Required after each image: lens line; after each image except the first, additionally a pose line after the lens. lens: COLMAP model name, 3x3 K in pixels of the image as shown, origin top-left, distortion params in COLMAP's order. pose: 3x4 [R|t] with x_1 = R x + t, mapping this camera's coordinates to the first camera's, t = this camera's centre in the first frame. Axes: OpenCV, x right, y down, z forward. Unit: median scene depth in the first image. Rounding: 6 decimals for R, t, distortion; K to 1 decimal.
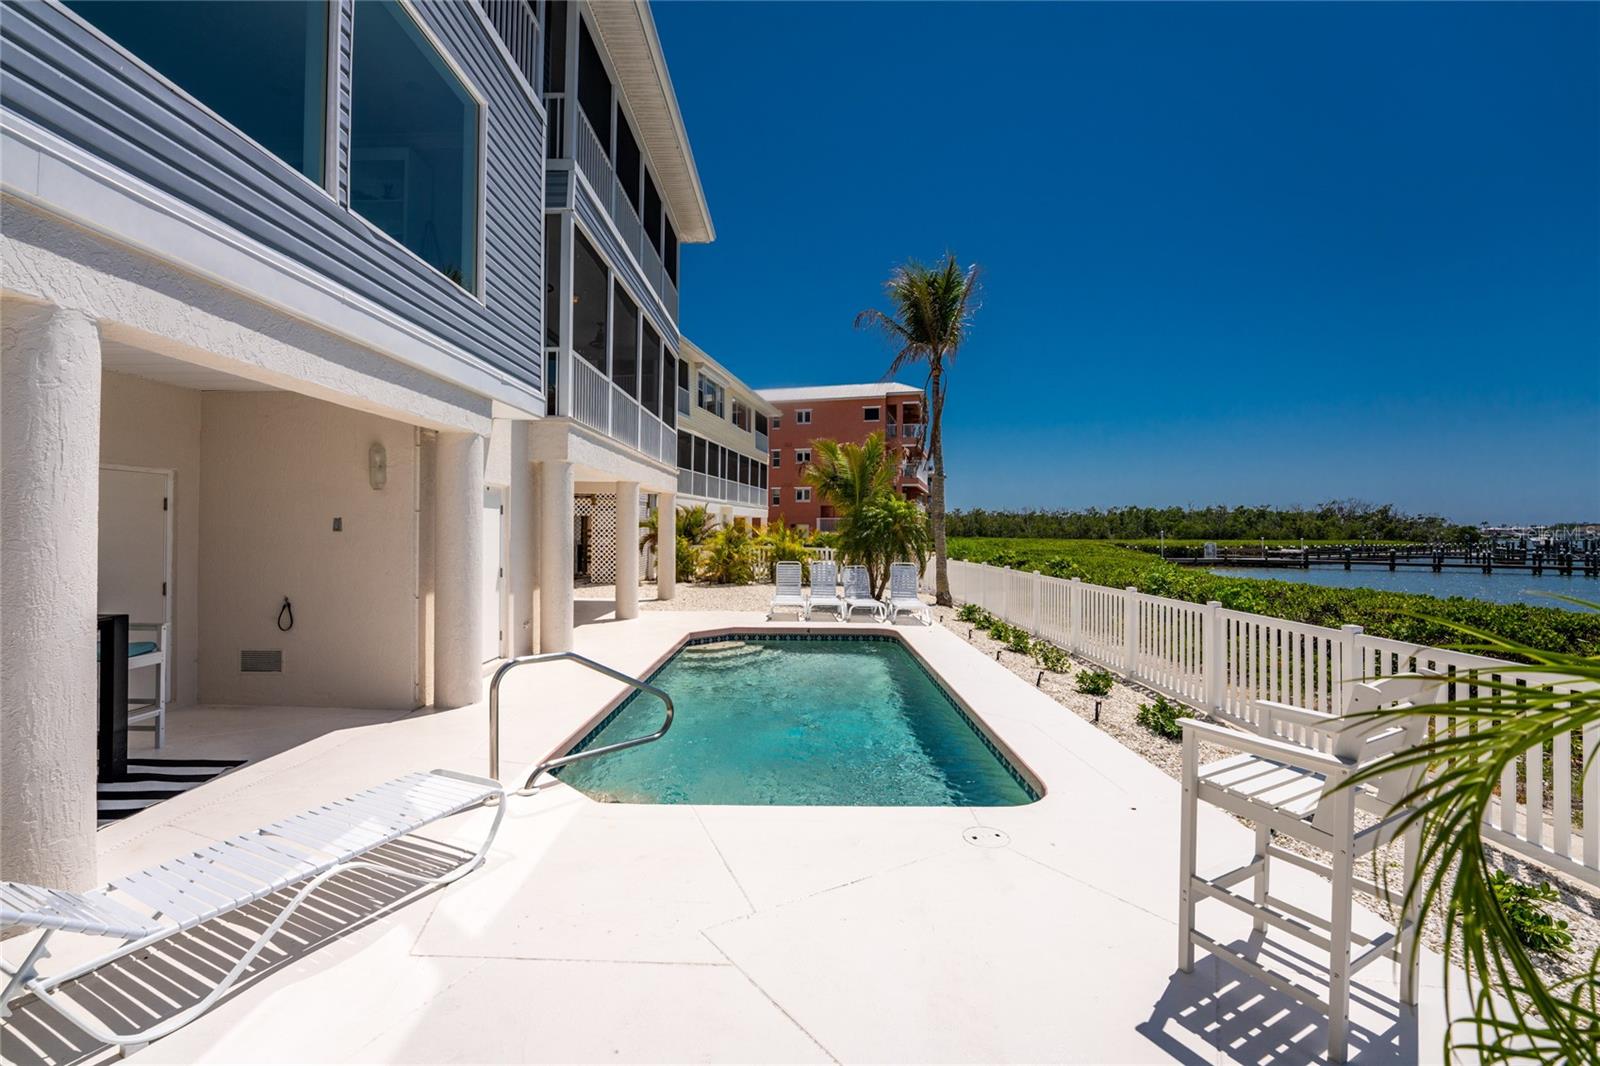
lens RADIAL K [[670.3, 0, 796.8], [0, 670.3, 533.7], [0, 0, 1]] dist [-0.015904, -0.000214]
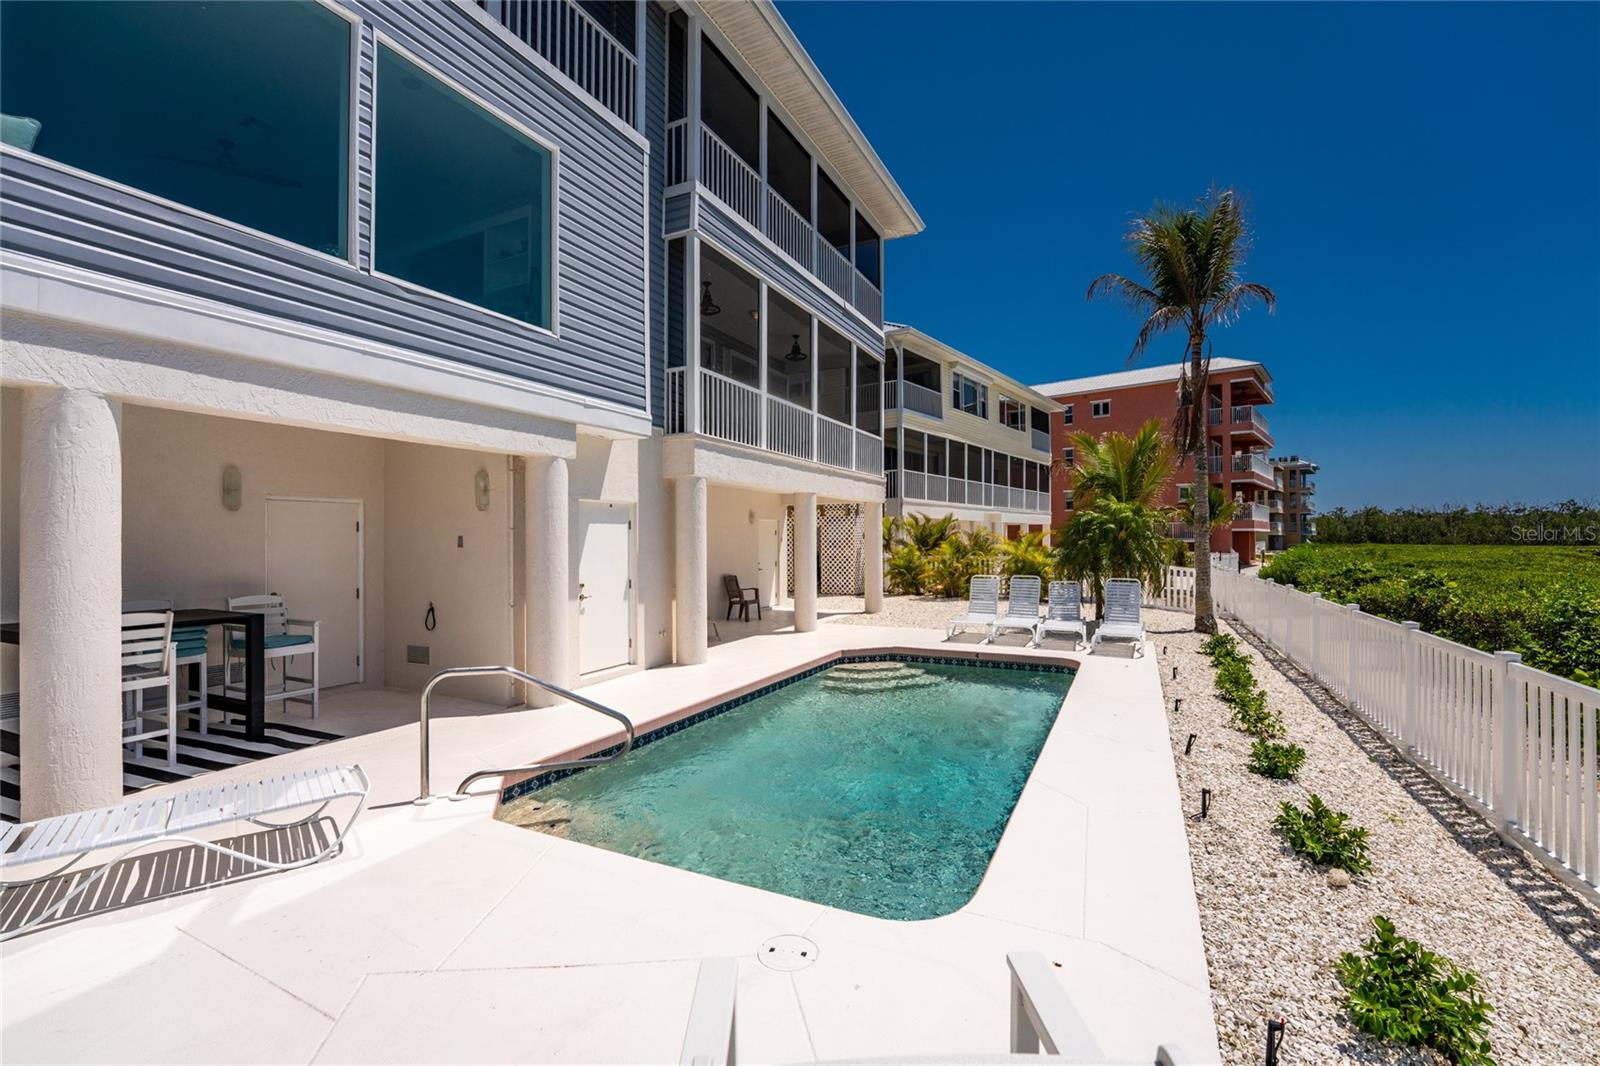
lens RADIAL K [[686.2, 0, 798.8], [0, 686.2, 543.6], [0, 0, 1]] dist [-0.019806, 0.000134]
pose [[0.900086, -0.007450, -0.435649, 0.203586], [0.008170, 0.999967, -0.000220, -0.002852], [0.435636, -0.003362, 0.900117, 0.099523]]
